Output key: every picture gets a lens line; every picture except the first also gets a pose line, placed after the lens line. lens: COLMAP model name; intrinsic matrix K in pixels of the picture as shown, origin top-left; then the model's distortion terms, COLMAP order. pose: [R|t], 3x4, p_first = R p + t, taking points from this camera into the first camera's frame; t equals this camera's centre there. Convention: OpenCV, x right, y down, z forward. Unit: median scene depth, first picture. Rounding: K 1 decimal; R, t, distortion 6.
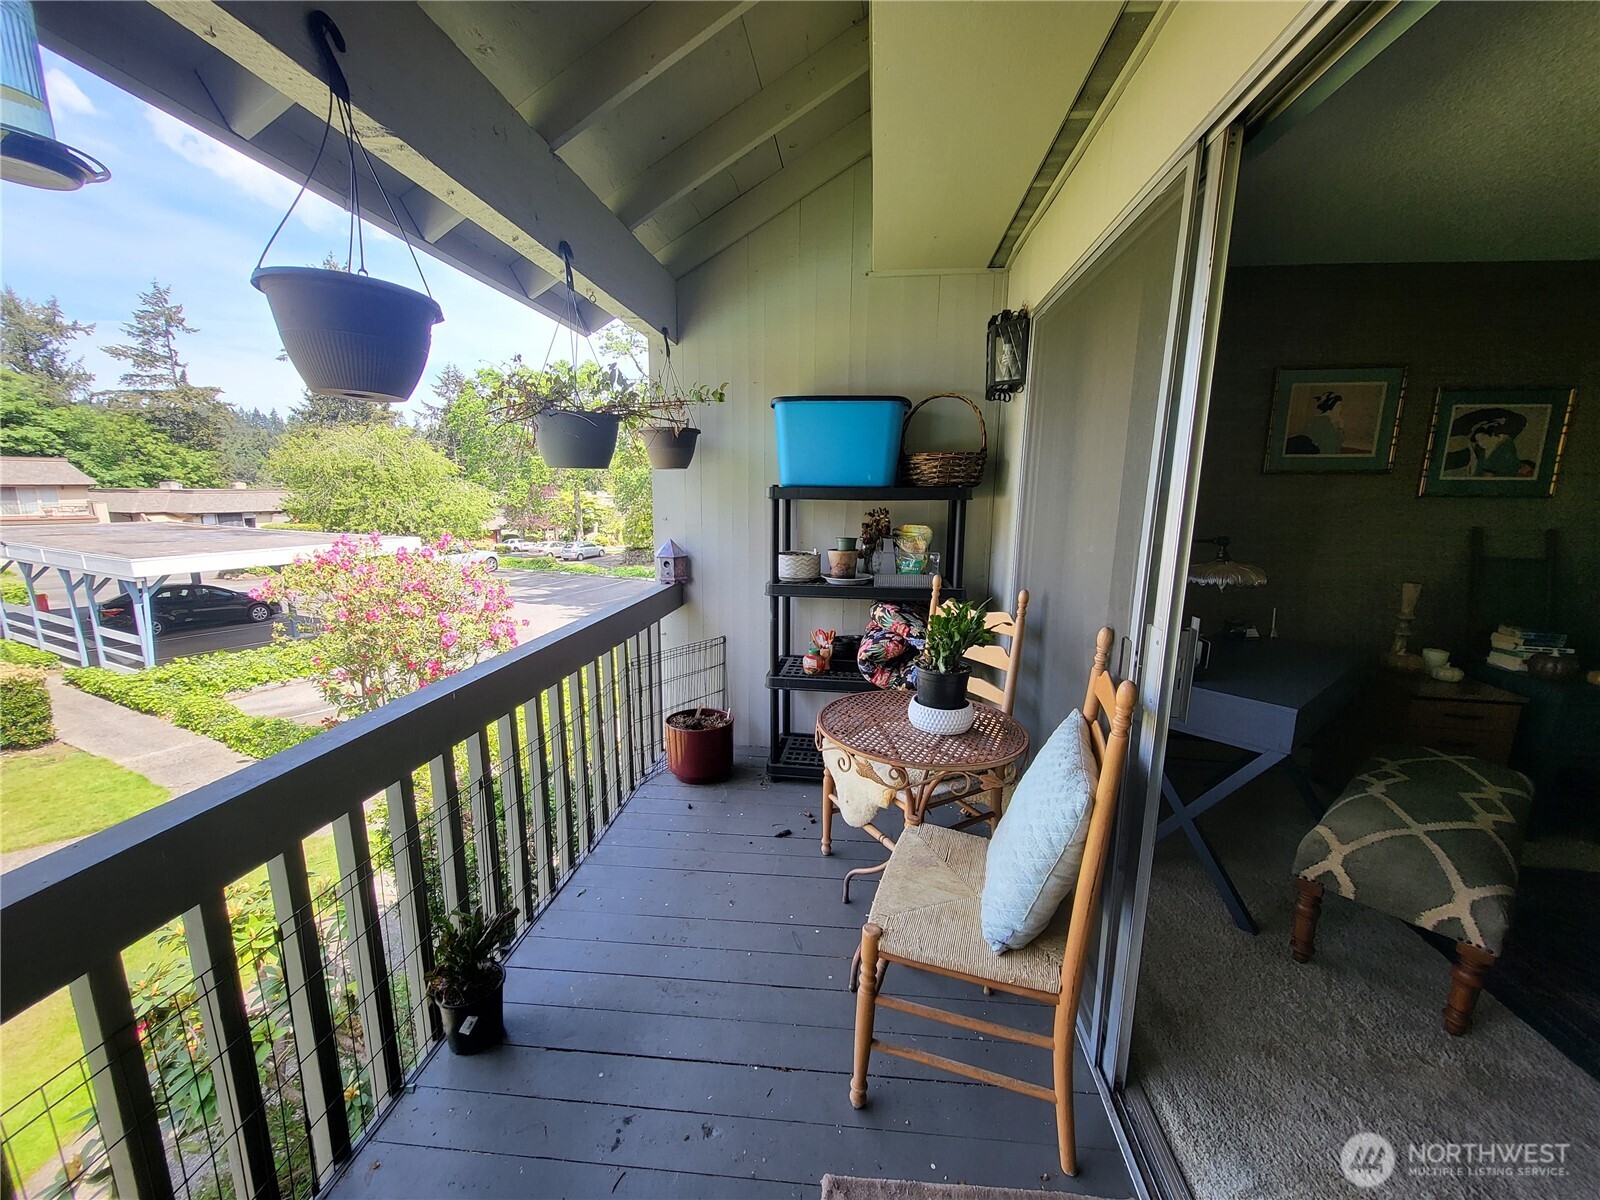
lens RADIAL K [[635.9, 0, 795.9], [0, 635.9, 603.5], [0, 0, 1]] dist [-0.001535, 0.000088]
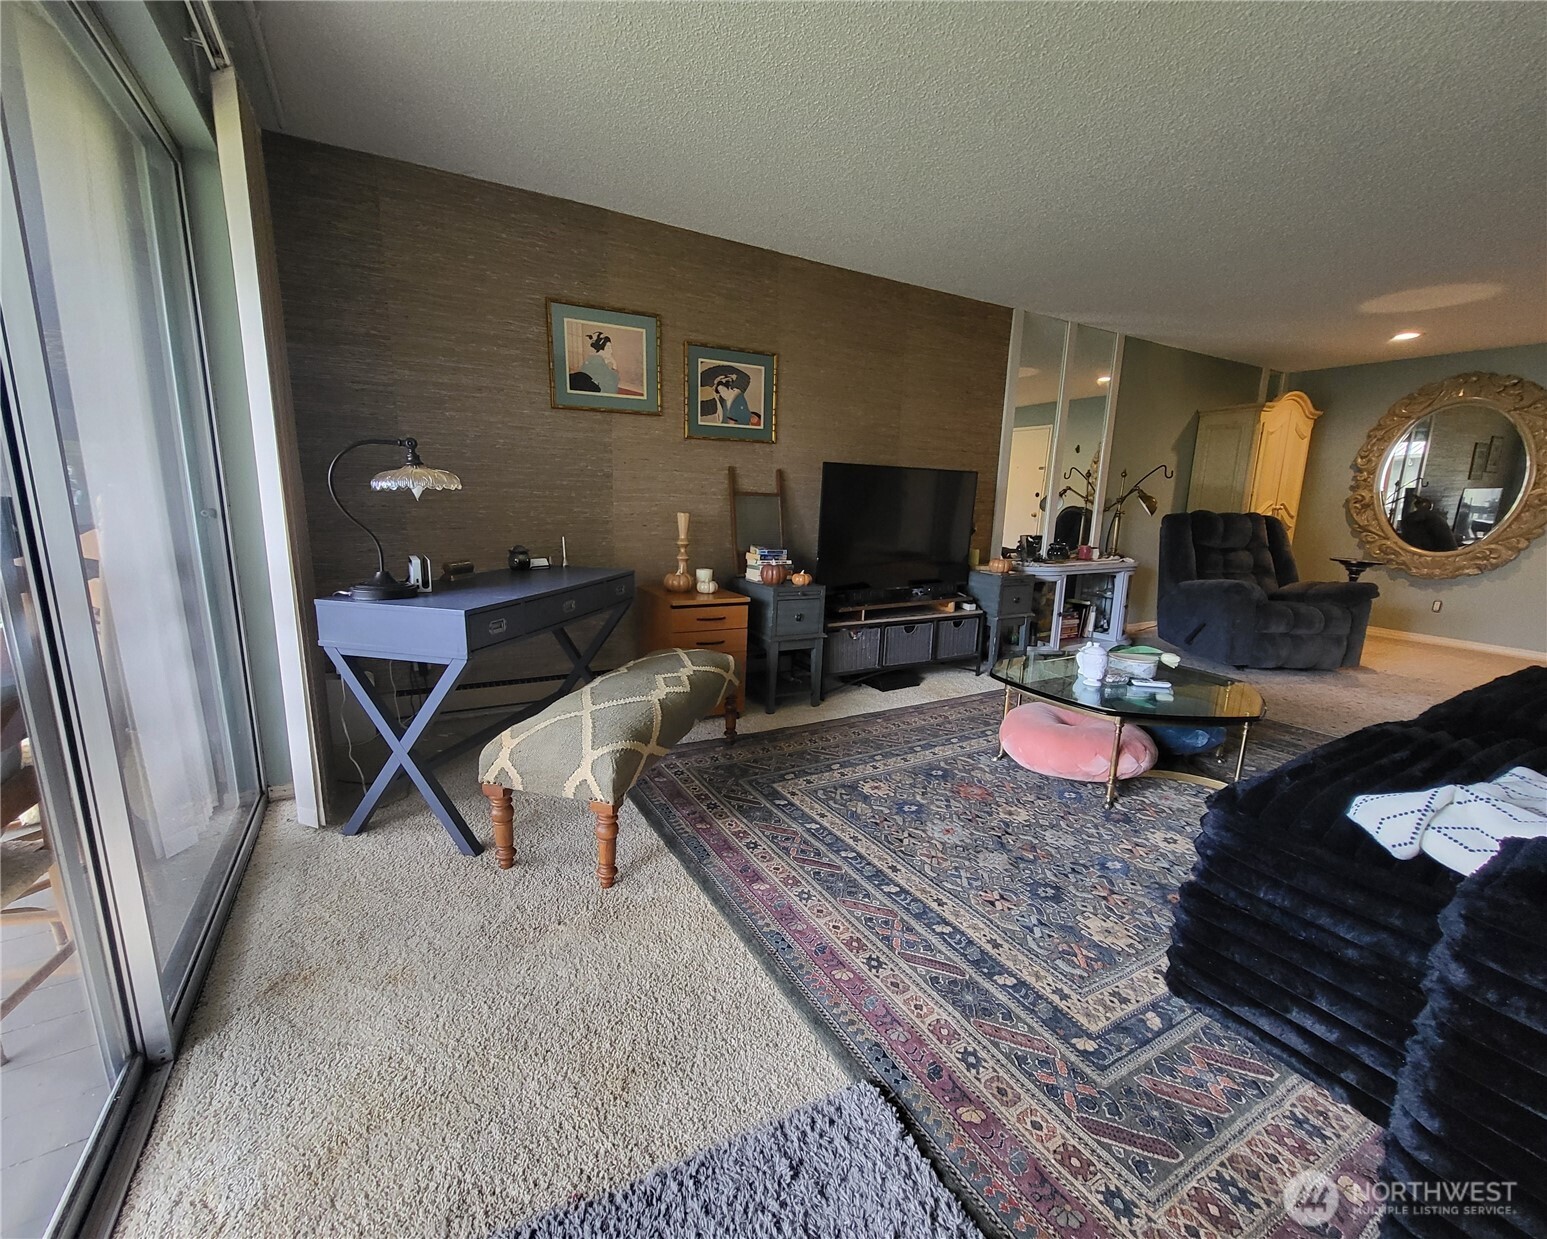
lens RADIAL K [[650.7, 0, 766.2], [0, 650.7, 623.8], [0, 0, 1]] dist [0.003739, -0.002171]
pose [[0.803700, -0.108472, 0.585064, 0.389786], [0.092855, 0.994061, 0.056748, 0.116362], [-0.587745, 0.008718, 0.808999, -0.034631]]
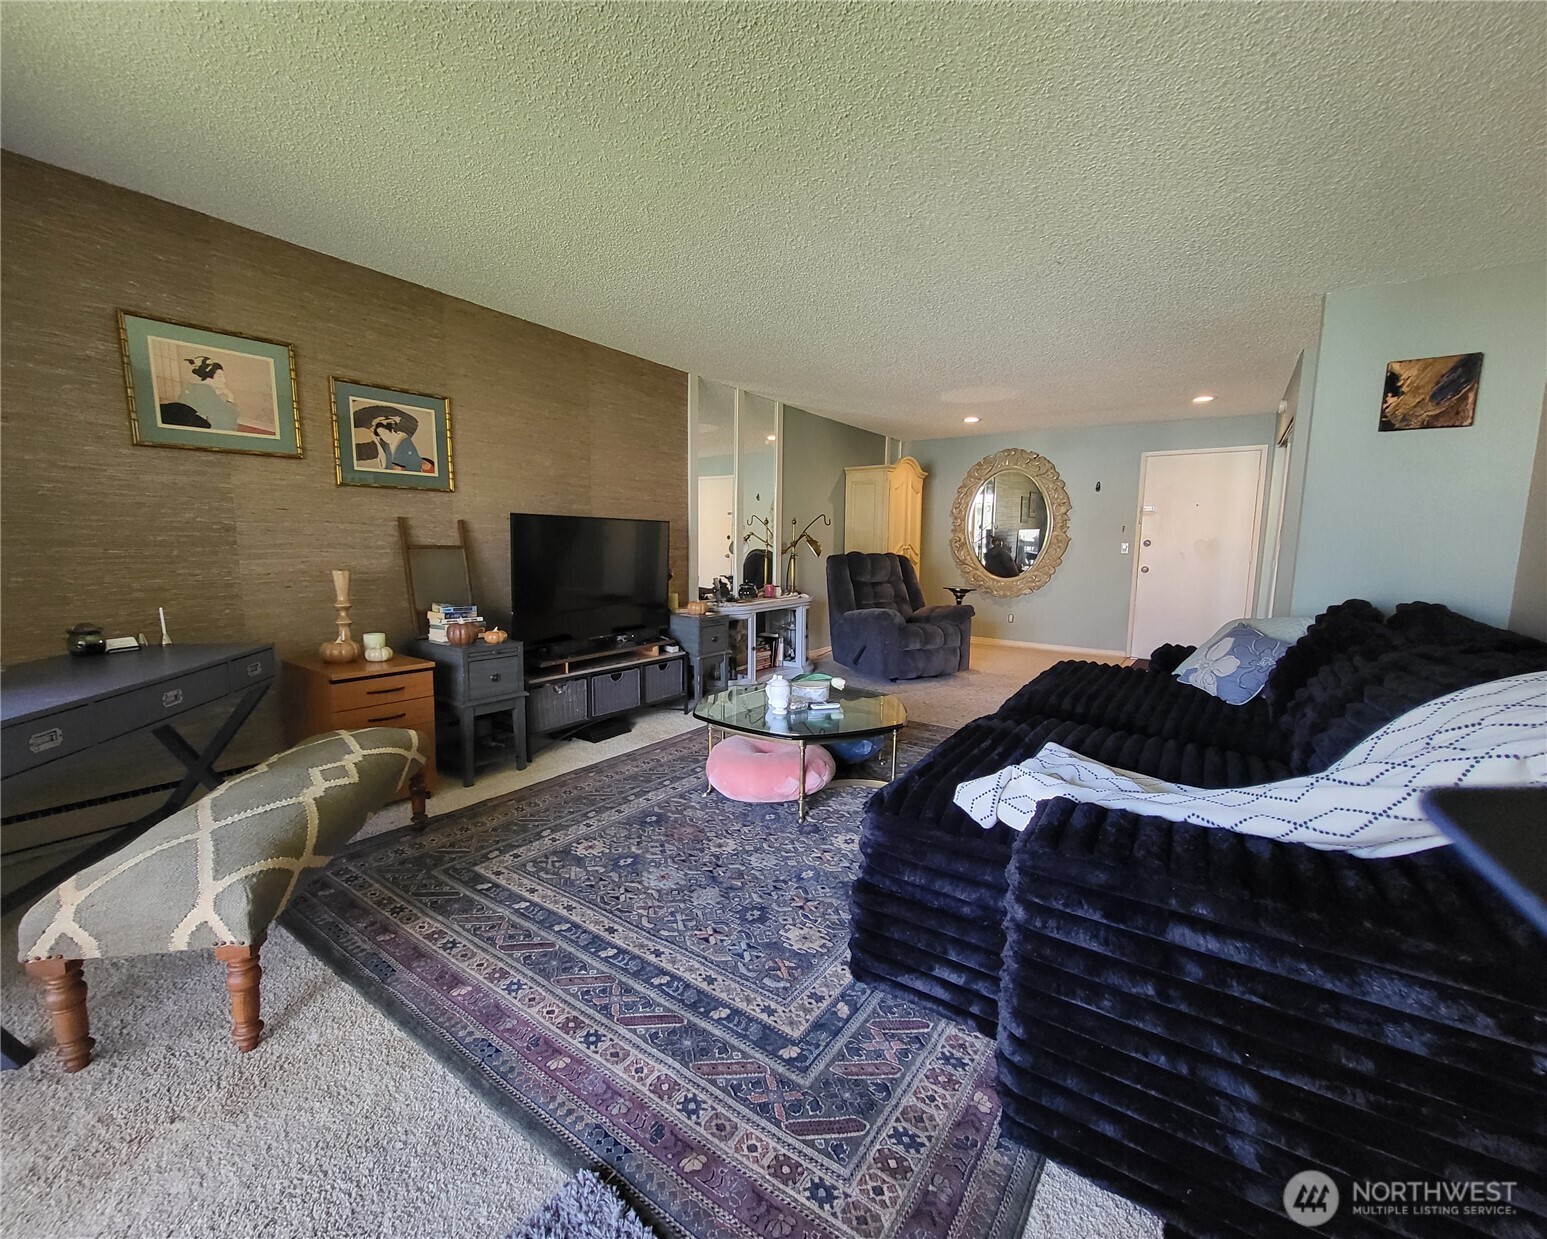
lens RADIAL K [[650.7, 0, 765.8], [0, 650.7, 625.9], [0, 0, 1]] dist [0.003739, -0.002171]
pose [[0.476029, -0.120552, 0.871128, 0.398606], [0.152557, 0.986862, 0.053202, 0.101768], [-0.866096, 0.107571, 0.488166, -0.059198]]
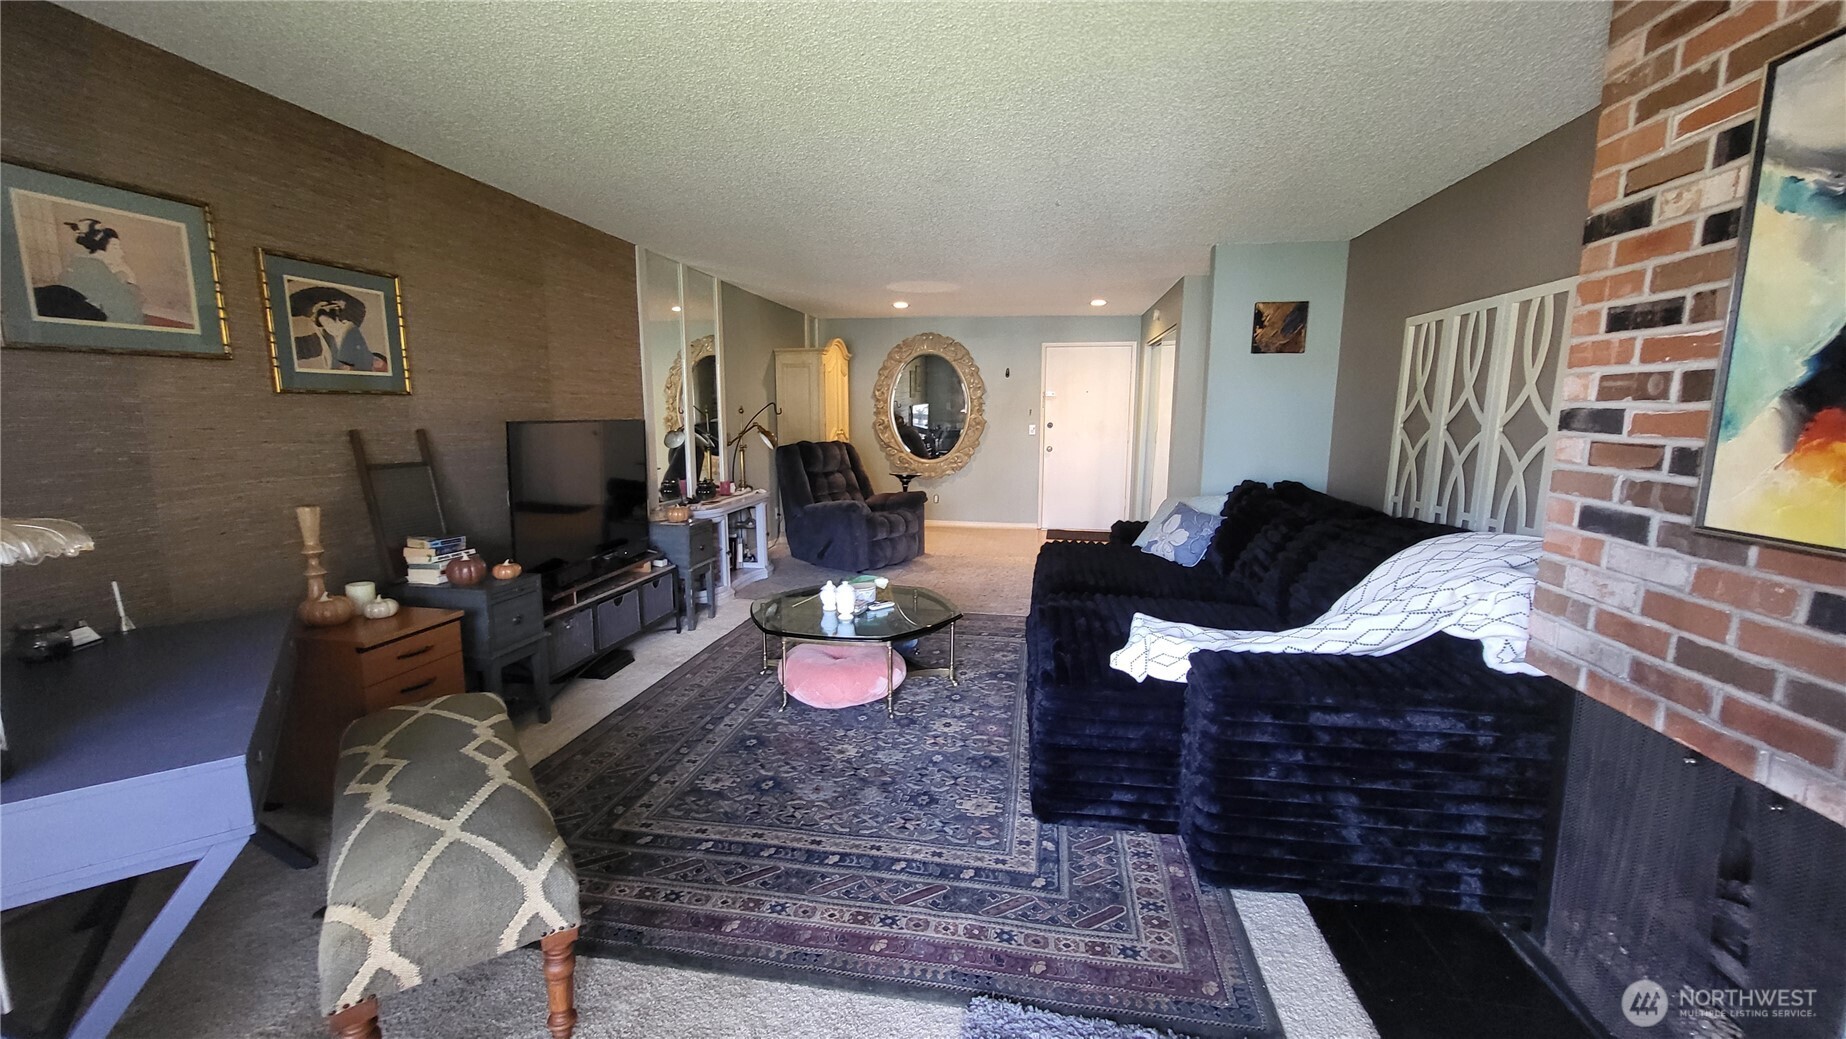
lens RADIAL K [[733.0, 0, 915.0], [0, 733.0, 527.5], [0, 0, 1]] dist [0.001495, -0.000830]
pose [[0.055780, -0.169266, 0.983991, 0.146058], [0.176858, 0.971616, 0.157111, -0.017158], [-0.982654, 0.165263, 0.084133, 0.219554]]
